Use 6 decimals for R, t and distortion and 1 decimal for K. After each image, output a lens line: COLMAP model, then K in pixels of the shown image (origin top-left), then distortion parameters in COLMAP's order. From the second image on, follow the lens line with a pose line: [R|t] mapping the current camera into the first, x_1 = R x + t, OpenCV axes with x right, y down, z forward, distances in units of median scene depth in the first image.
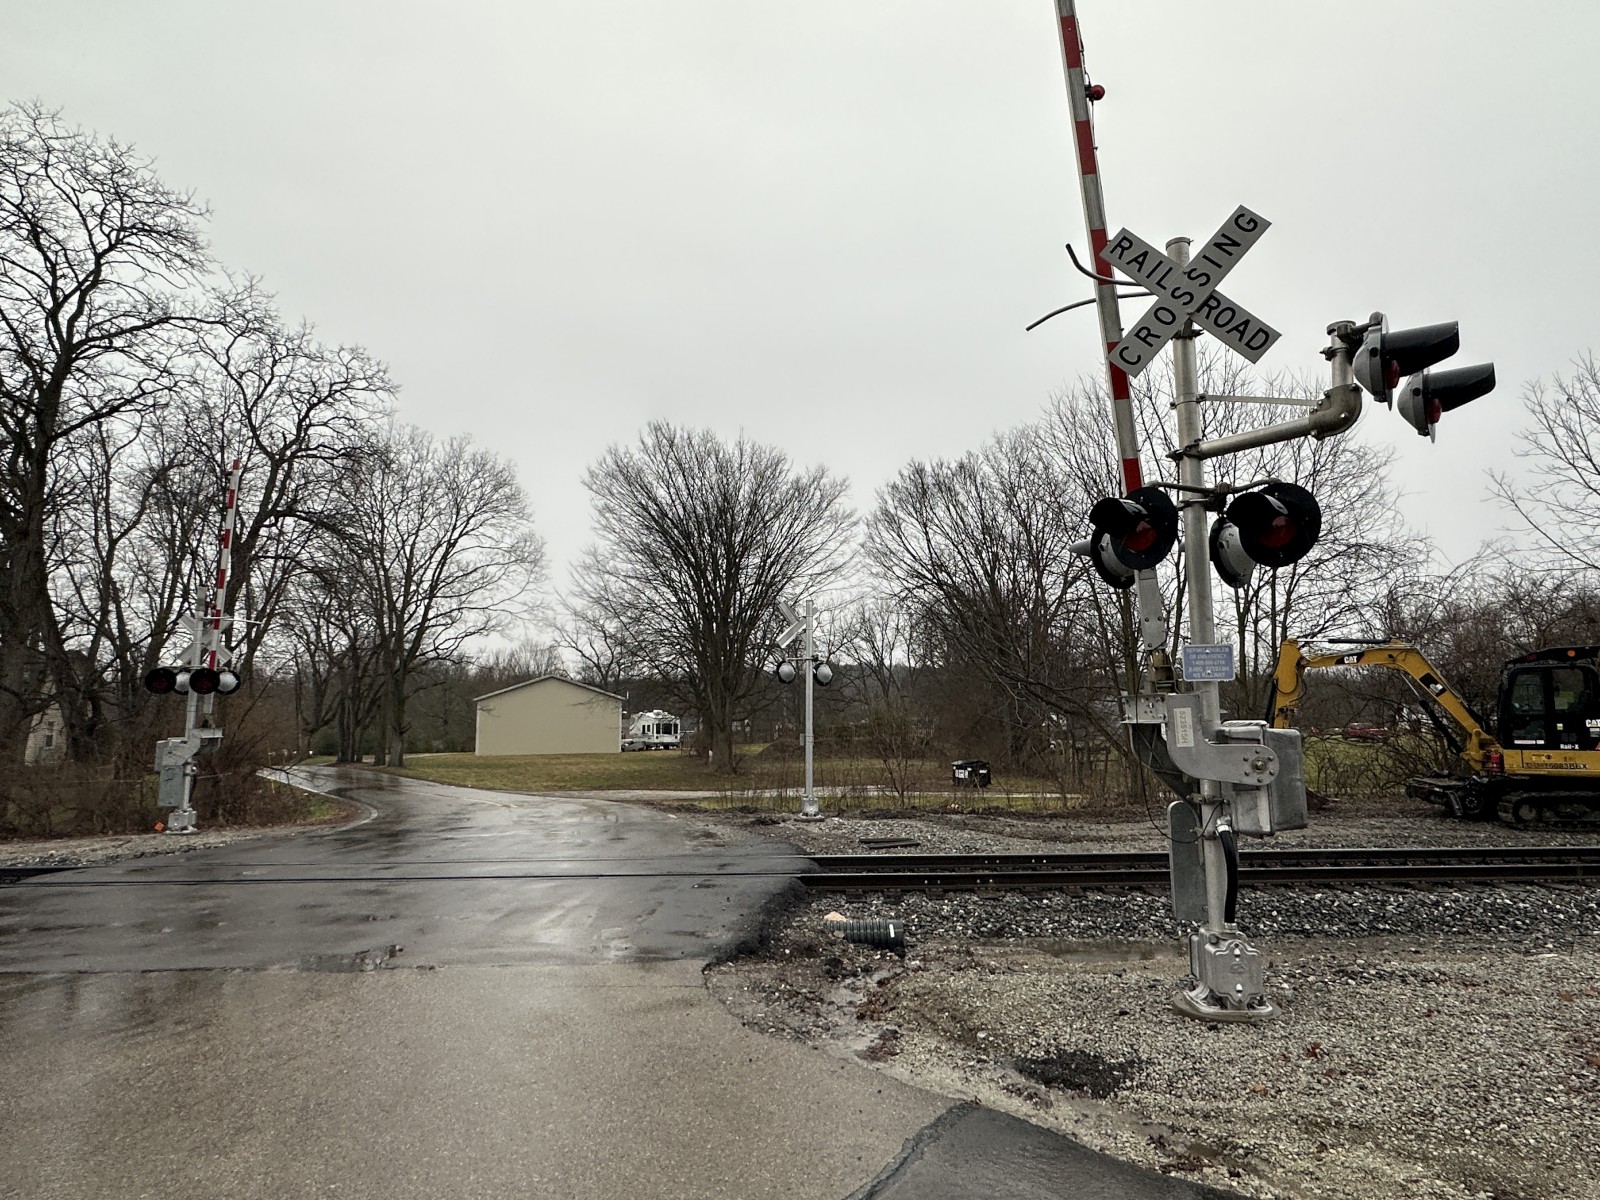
lens RADIAL K [[916.5, 0, 805.8], [0, 916.5, 600.2], [0, 0, 1]] dist [-0.000894, 0.000622]
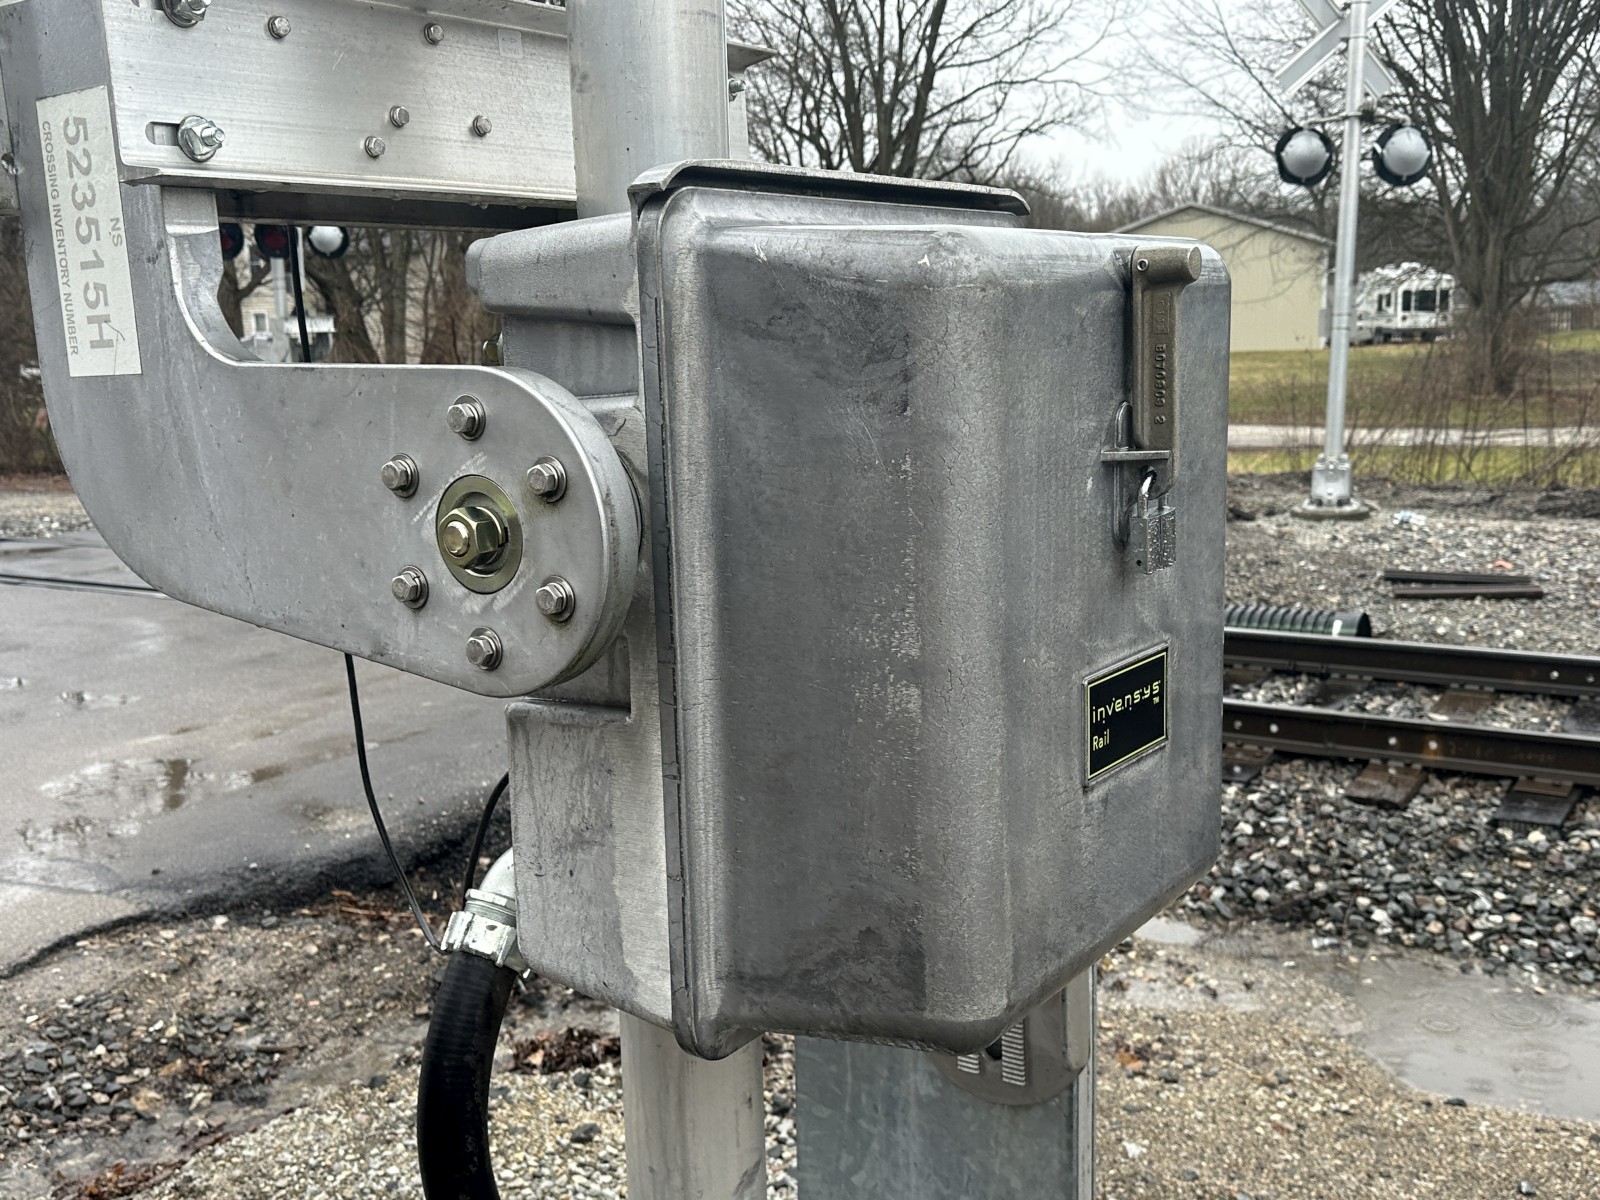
lens RADIAL K [[1615.2, 0, 763.4], [0, 1615.2, 606.2], [0, 0, 1]] dist [0.144915, -0.359287]
pose [[0.838817, 0.080818, -0.538382, 0.144244], [0.093421, 0.952883, 0.288593, 0.029165], [0.536338, -0.292373, 0.791744, 0.189195]]
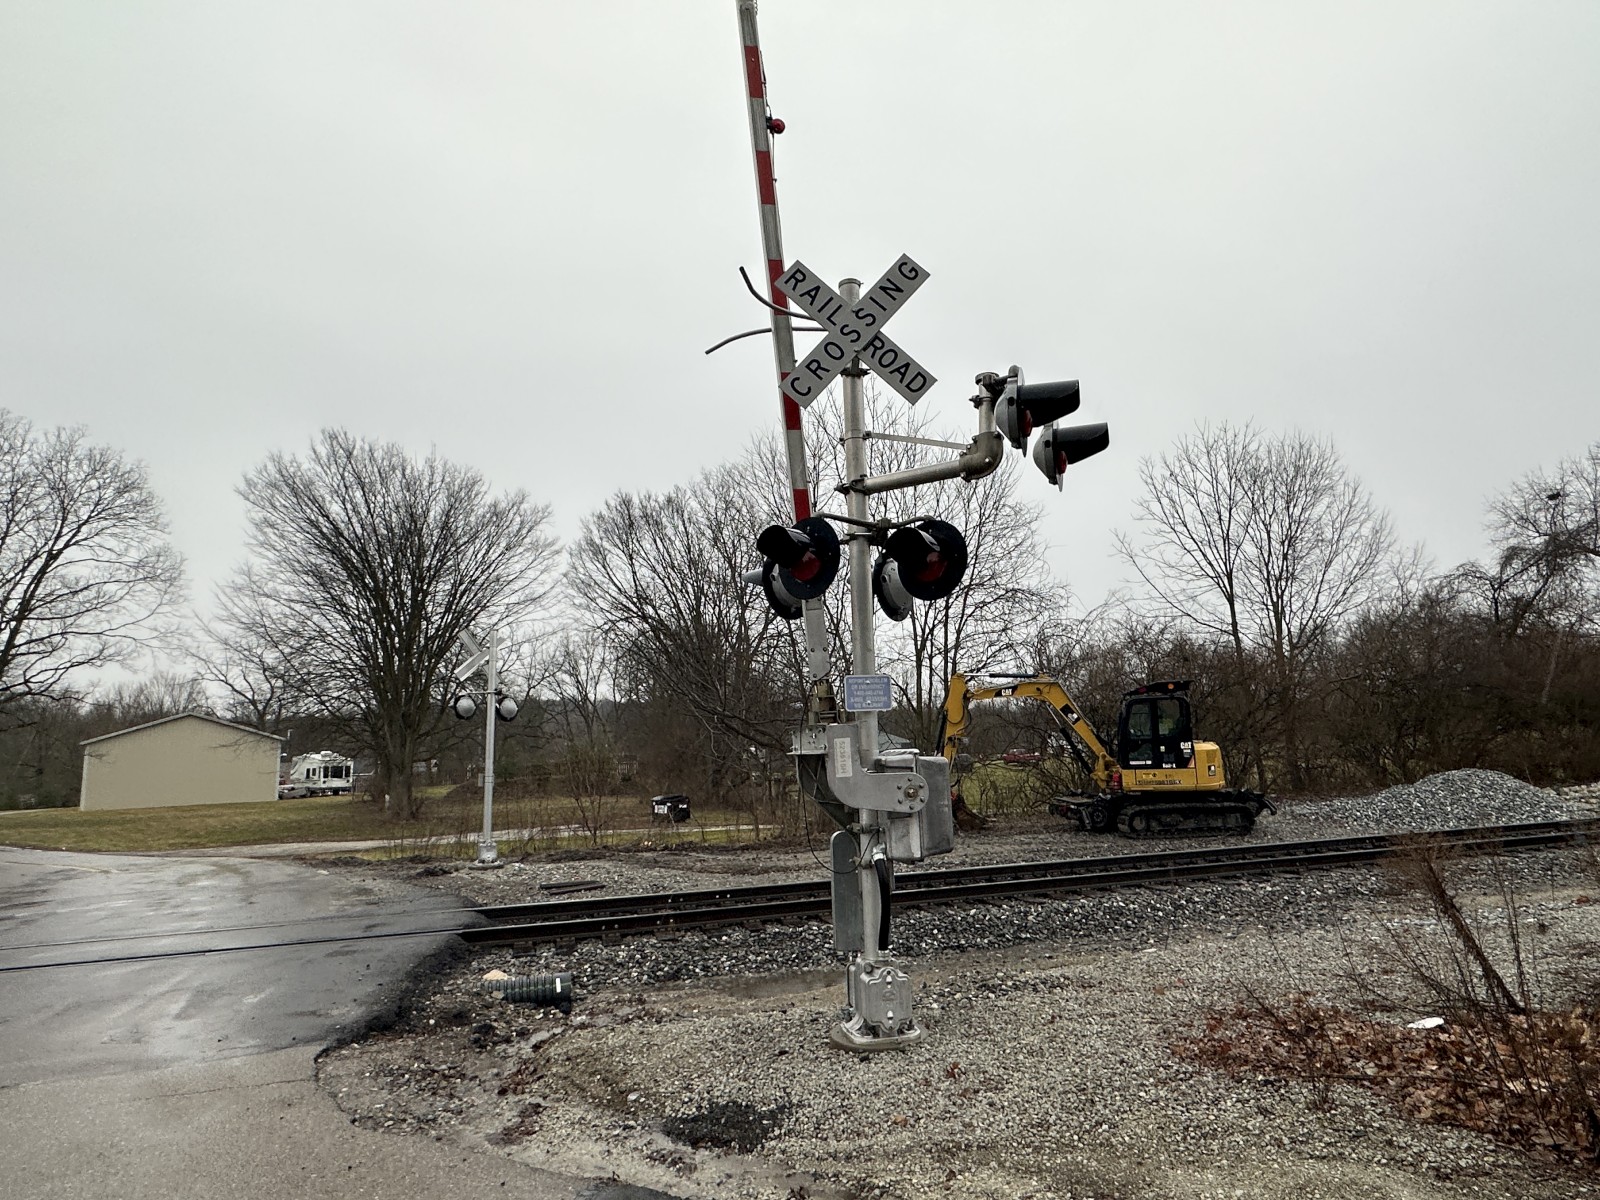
lens RADIAL K [[916.5, 0, 803.2], [0, 916.5, 607.9], [0, 0, 1]] dist [0.000143, 0.000759]
pose [[0.951574, 0.026317, 0.306292, 0.013360], [-0.017433, 0.999345, -0.031704, 0.001701], [-0.306926, 0.024829, 0.951410, 0.012348]]
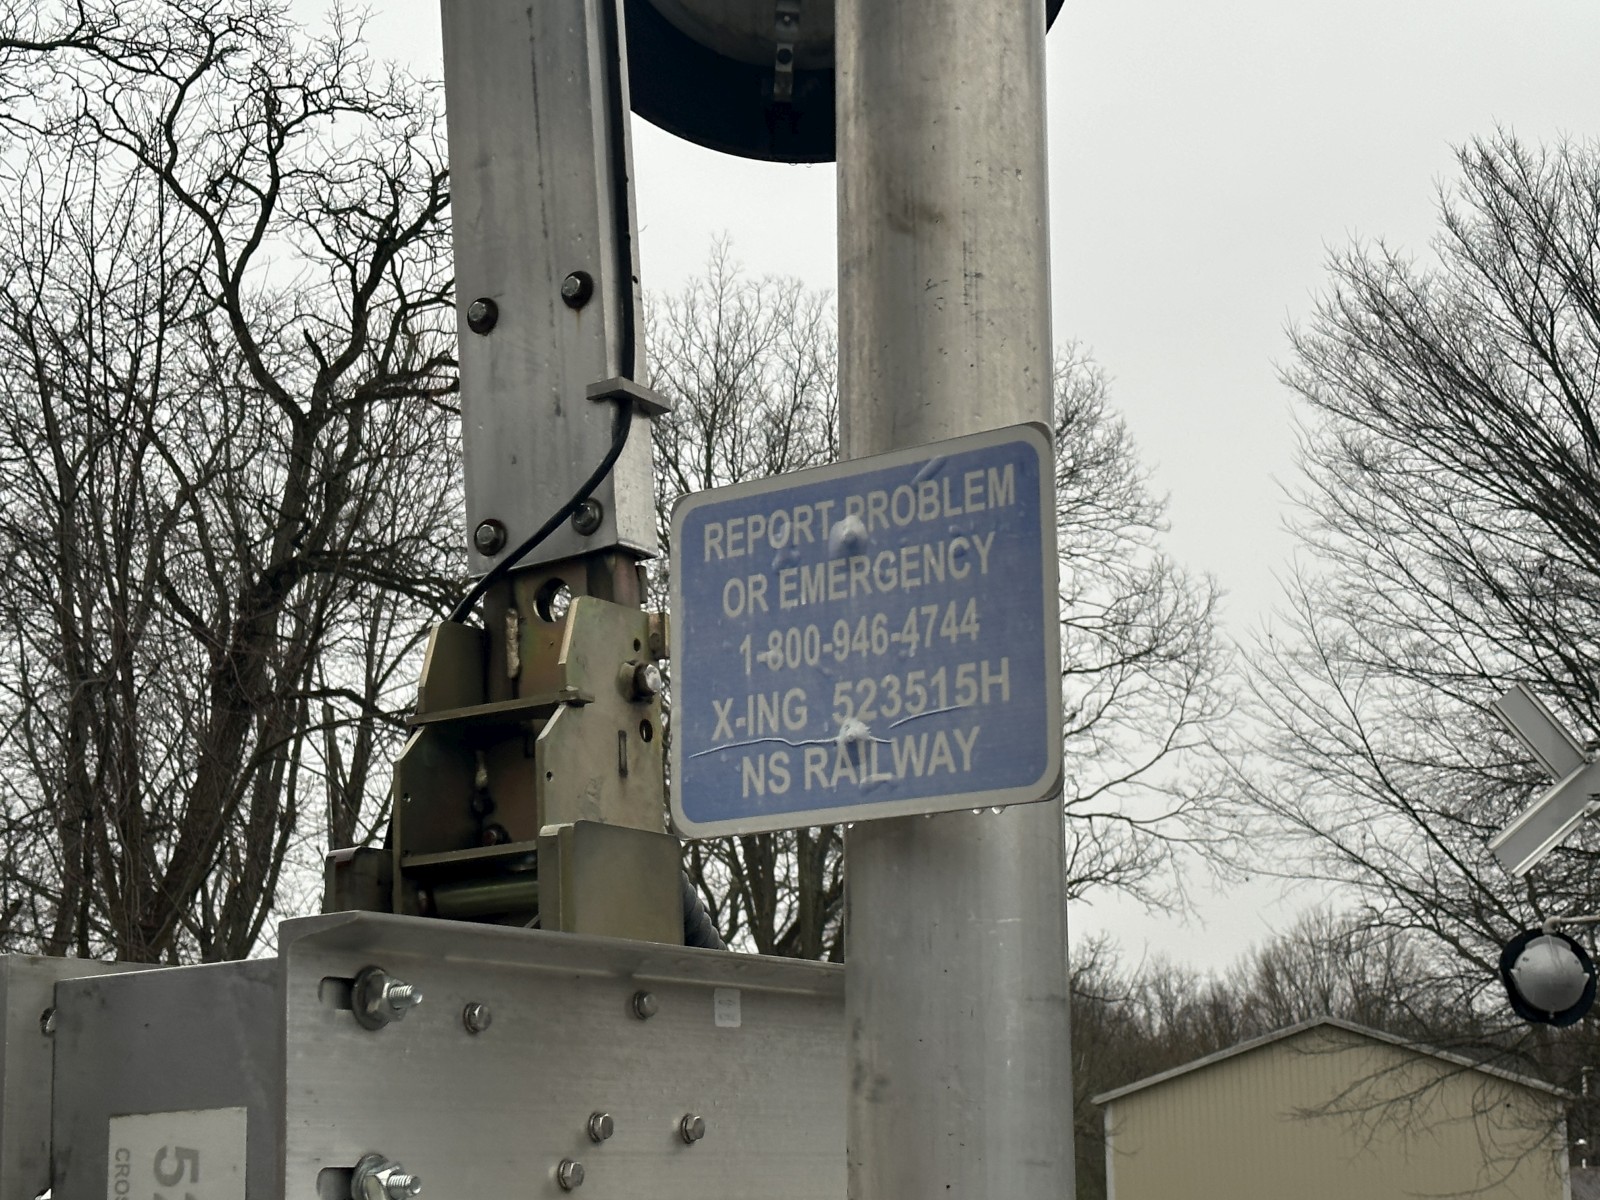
lens RADIAL K [[2853.8, 0, 800.0], [0, 2853.8, 600.0], [0, 0, 1]] dist [0.156387, -0.116986]
pose [[0.876999, -0.095371, -0.470933, 0.138590], [0.065847, 0.994712, -0.078822, 0.020389], [0.475960, 0.038117, 0.878641, 0.172153]]
